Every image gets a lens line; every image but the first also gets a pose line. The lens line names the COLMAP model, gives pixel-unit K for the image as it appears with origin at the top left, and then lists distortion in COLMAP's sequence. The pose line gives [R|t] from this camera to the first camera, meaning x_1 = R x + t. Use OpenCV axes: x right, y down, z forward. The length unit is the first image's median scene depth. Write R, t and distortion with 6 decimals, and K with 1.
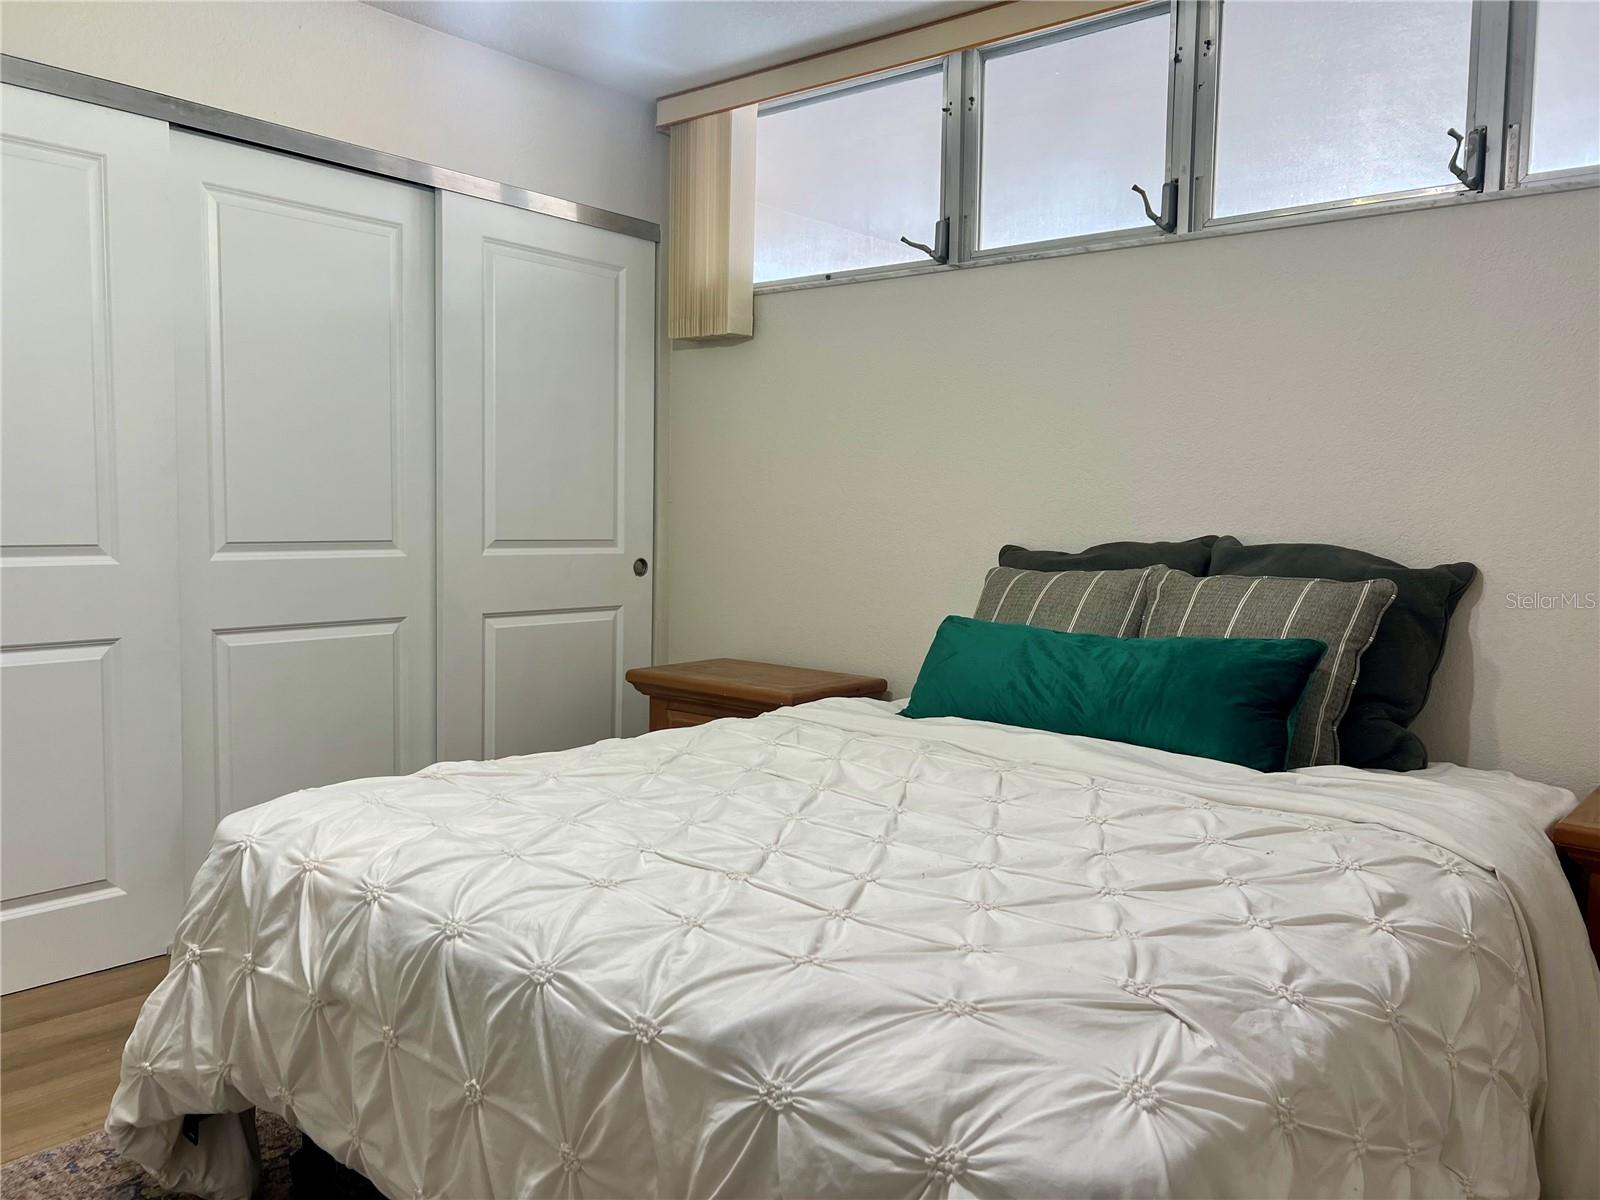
lens RADIAL K [[1215.6, 0, 817.0], [0, 1215.6, 587.7], [0, 0, 1]] dist [0.065002, -0.075485]
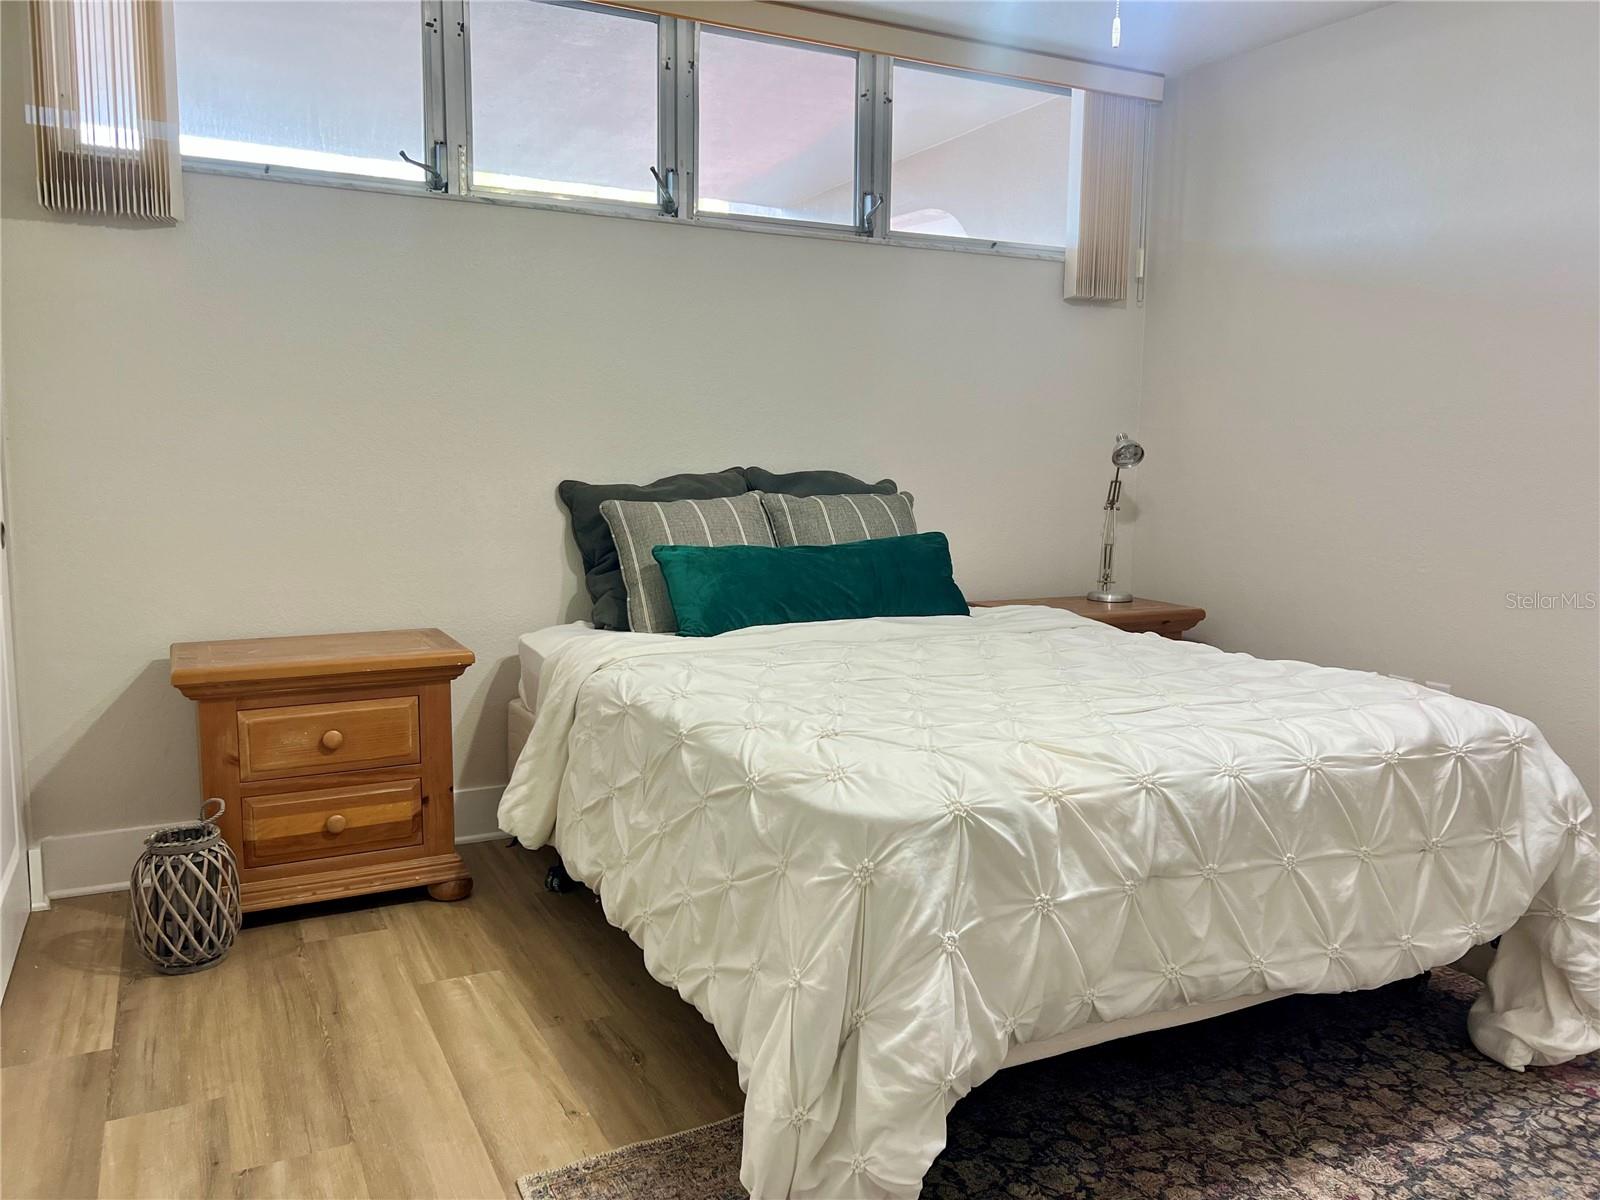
lens RADIAL K [[1200.4, 0, 800.6], [0, 1200.4, 641.5], [0, 0, 1]] dist [0.119067, -0.192128]
pose [[0.395541, -0.160316, 0.904348, -1.529757], [0.073537, 0.987015, 0.142808, -0.074969], [-0.915500, 0.010016, 0.402194, 0.834036]]
